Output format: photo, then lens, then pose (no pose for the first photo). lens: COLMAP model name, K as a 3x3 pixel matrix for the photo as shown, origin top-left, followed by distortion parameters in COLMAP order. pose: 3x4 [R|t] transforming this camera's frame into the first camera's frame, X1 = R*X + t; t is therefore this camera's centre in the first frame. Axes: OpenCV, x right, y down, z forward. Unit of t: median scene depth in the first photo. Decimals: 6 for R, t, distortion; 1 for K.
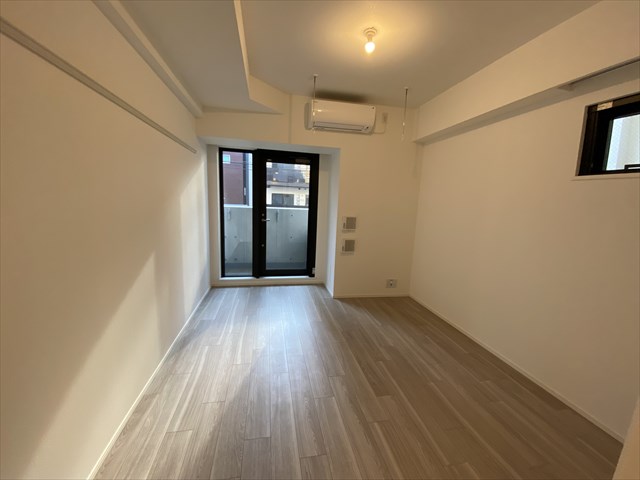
lens RADIAL K [[263.1, 0, 317.3], [0, 263.1, 239.4], [0, 0, 1]] dist [0.006298, -0.002882]
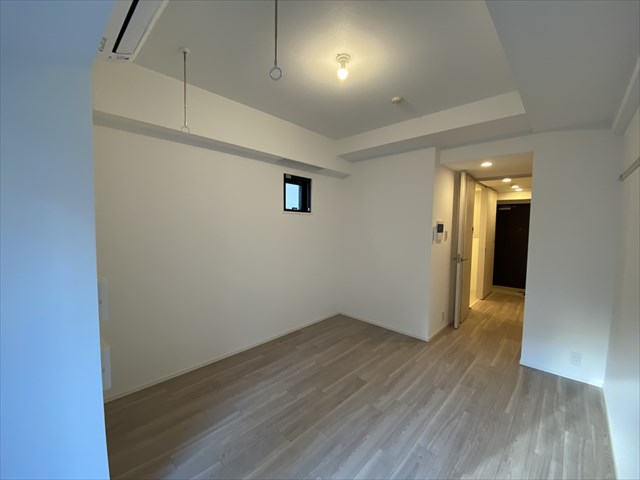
lens RADIAL K [[263.1, 0, 319.3], [0, 263.1, 242.0], [0, 0, 1]] dist [0.006298, -0.002882]
pose [[-0.585975, -0.110839, 0.802713, -0.358280], [0.077349, 0.978427, 0.191565, -0.206385], [-0.806629, 0.174341, -0.564761, 1.077951]]
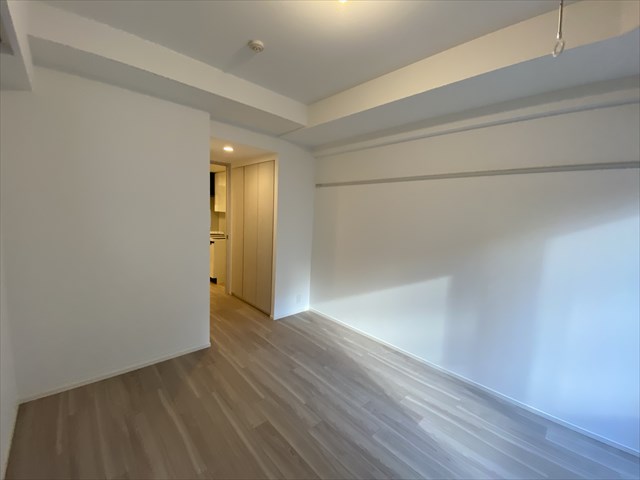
lens RADIAL K [[263.1, 0, 320.1], [0, 263.1, 236.9], [0, 0, 1]] dist [0.006298, -0.002882]
pose [[-0.837677, -0.034201, -0.545094, 0.371085], [-0.160168, 0.969540, 0.185308, -0.168448], [0.522153, 0.242535, -0.817639, 1.039860]]
